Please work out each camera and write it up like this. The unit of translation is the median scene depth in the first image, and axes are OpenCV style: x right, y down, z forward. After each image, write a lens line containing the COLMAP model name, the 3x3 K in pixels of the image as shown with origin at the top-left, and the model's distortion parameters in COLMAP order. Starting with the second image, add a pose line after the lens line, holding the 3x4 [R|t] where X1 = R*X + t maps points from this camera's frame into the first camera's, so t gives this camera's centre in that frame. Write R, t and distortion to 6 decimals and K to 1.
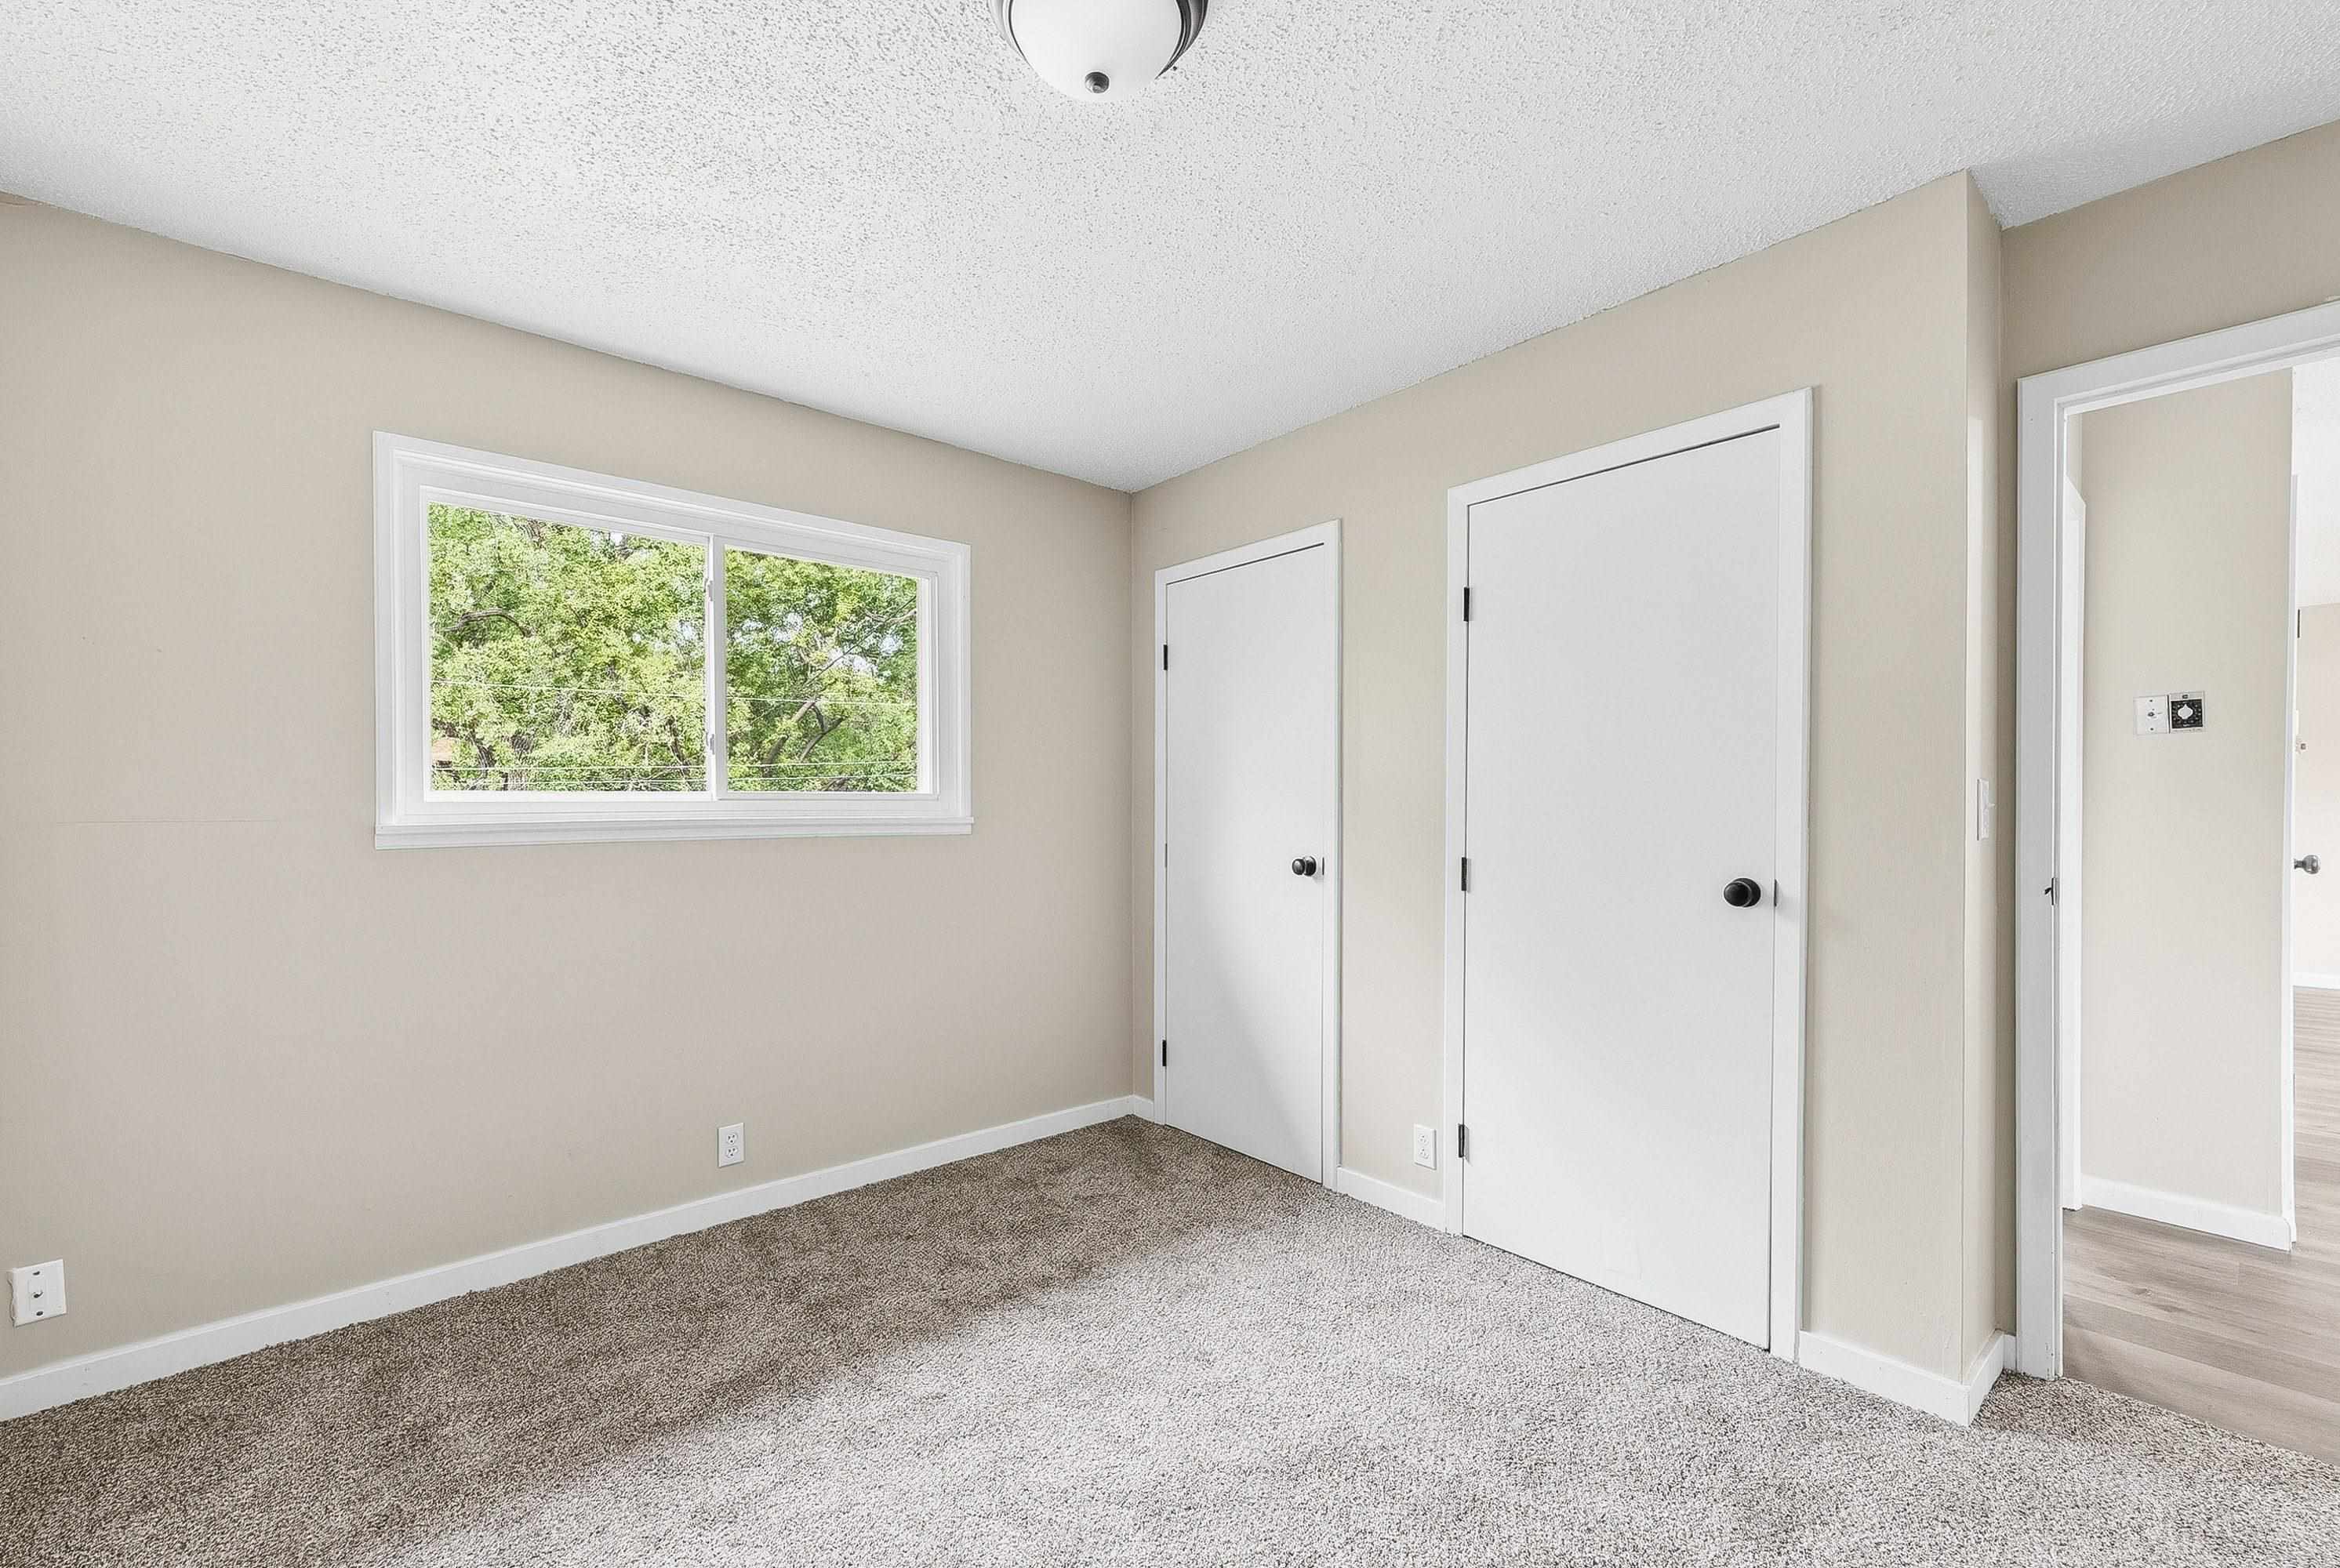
lens RADIAL K [[958.3, 0, 1174.0], [0, 958.3, 806.0], [0, 0, 1]] dist [-0.001166, 0.000167]
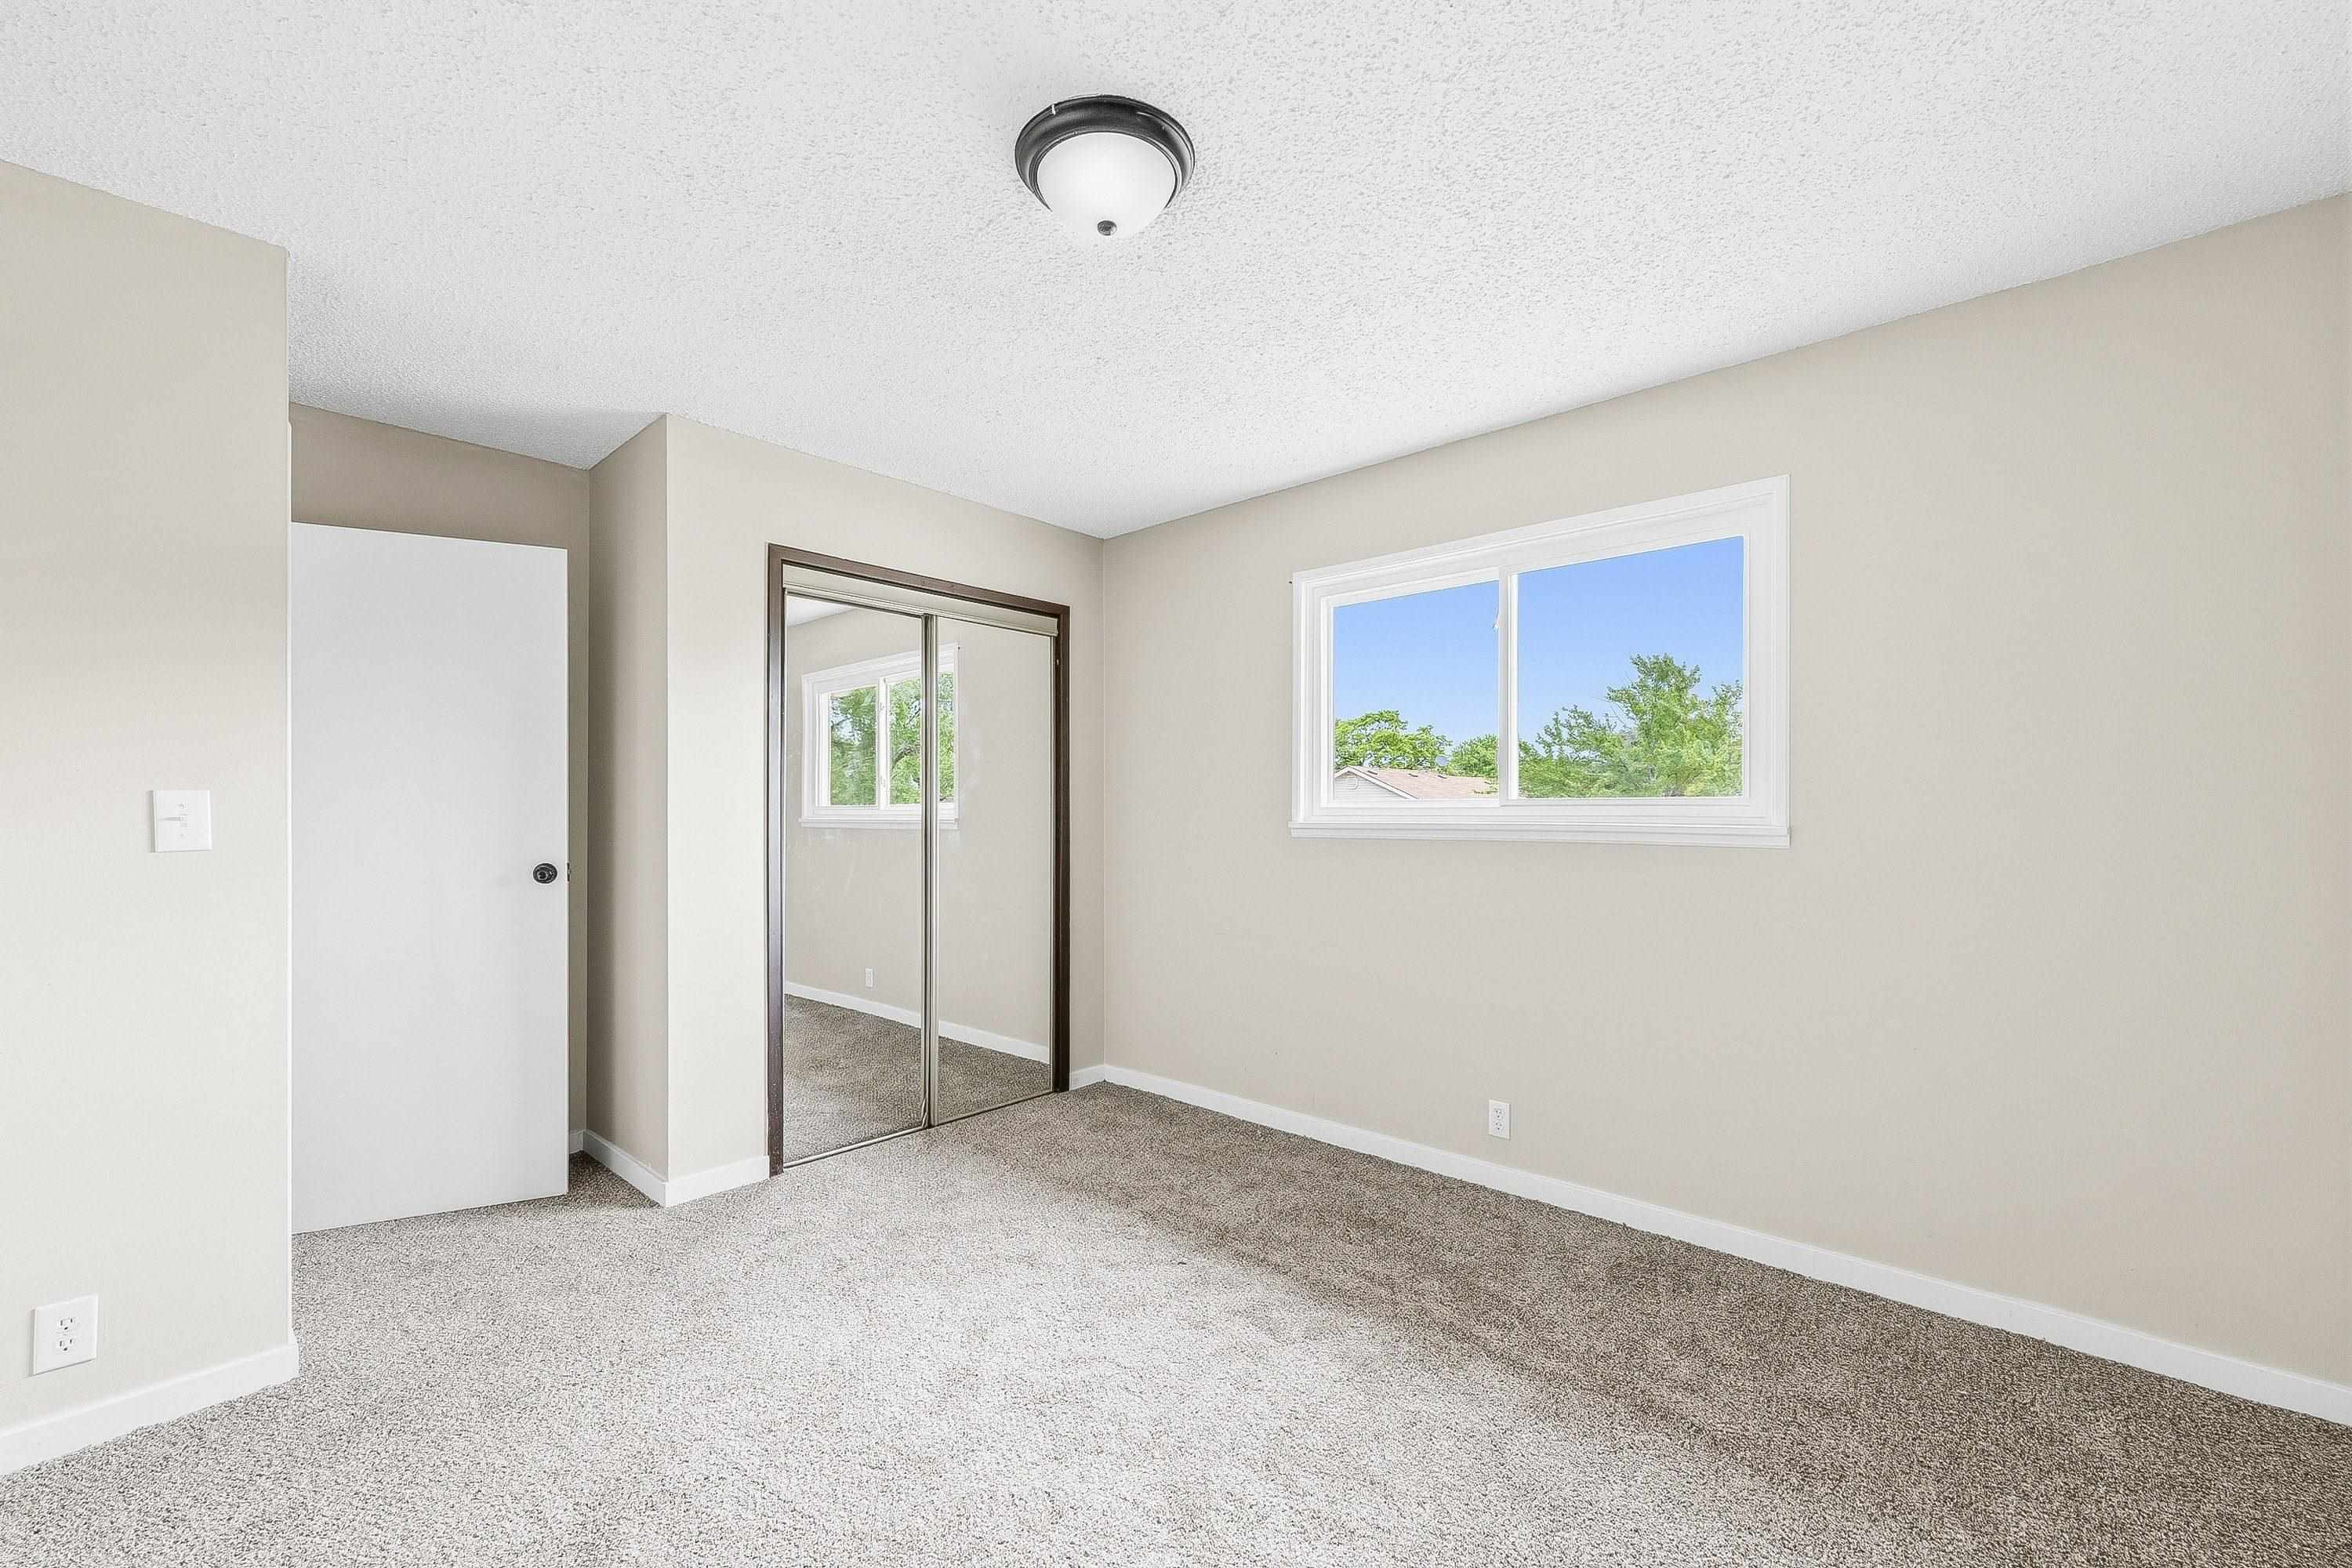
lens RADIAL K [[963.4, 0, 1180.0], [0, 963.4, 806.1], [0, 0, 1]] dist [-0.001166, 0.000167]
pose [[0.111531, -0.000938, -0.993761, 0.601933], [-0.002507, 0.999996, -0.001225, -0.003295], [0.993758, 0.002628, 0.111528, 0.518430]]
